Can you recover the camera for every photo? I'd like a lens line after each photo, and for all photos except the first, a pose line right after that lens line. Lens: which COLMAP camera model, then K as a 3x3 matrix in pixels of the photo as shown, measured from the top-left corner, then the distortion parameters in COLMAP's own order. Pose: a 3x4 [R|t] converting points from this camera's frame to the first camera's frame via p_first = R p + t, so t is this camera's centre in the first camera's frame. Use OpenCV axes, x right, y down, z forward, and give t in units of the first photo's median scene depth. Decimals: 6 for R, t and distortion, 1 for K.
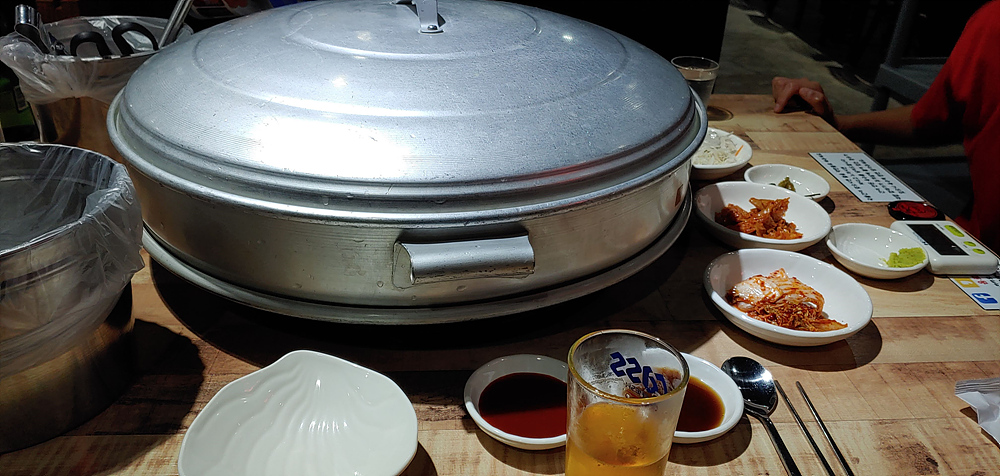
lens RADIAL K [[780.9, 0, 476.2], [0, 780.9, 241.6], [0, 0, 1]] dist [-0.068861, 0.076109]
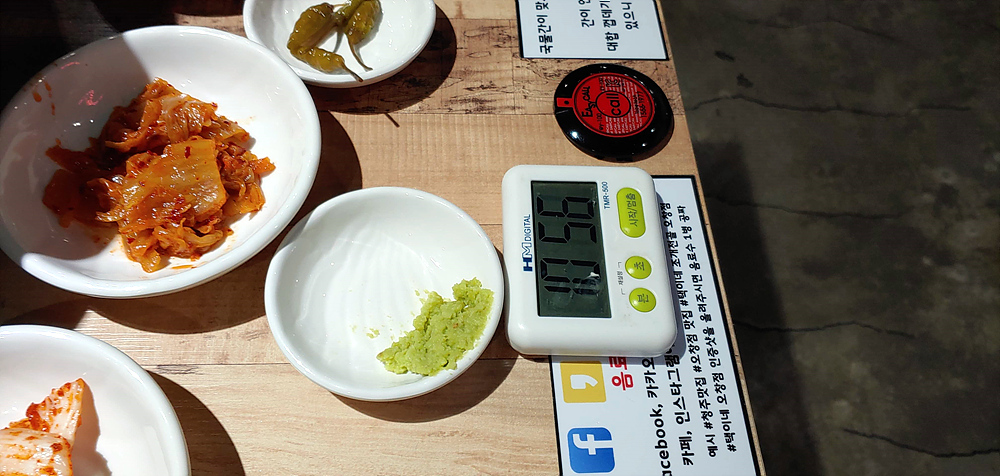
lens RADIAL K [[756.6, 0, 480.3], [0, 756.6, 248.5], [0, 0, 1]] dist [0.047203, -0.095986]
pose [[0.999277, 0.033069, 0.018758, 0.589279], [-0.038002, 0.854213, 0.518533, -0.231987], [0.001124, -0.518871, 0.854852, 0.702326]]
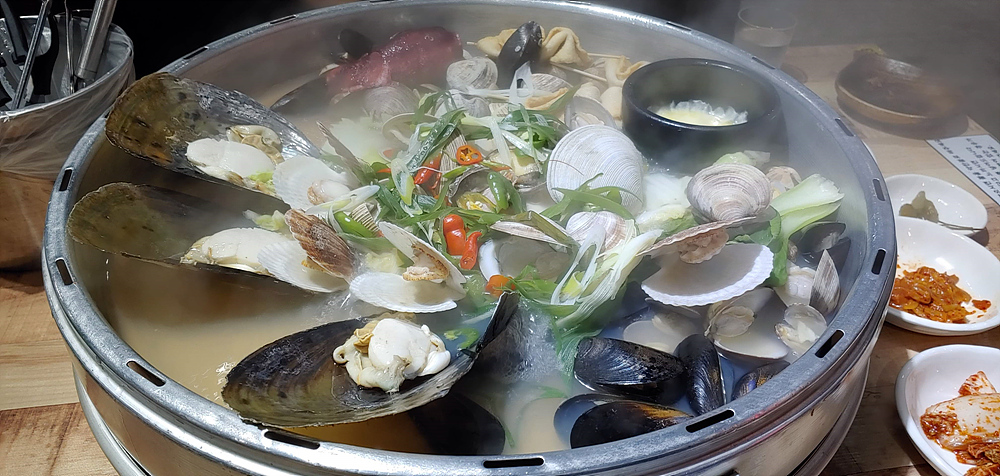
lens RADIAL K [[779.6, 0, 477.1], [0, 779.6, 235.1], [0, 0, 1]] dist [-0.007515, -0.033910]
pose [[0.995870, -0.066663, 0.061643, -0.132343], [0.056220, 0.985855, 0.157887, -0.242670], [-0.071297, -0.153769, 0.985531, 0.314003]]
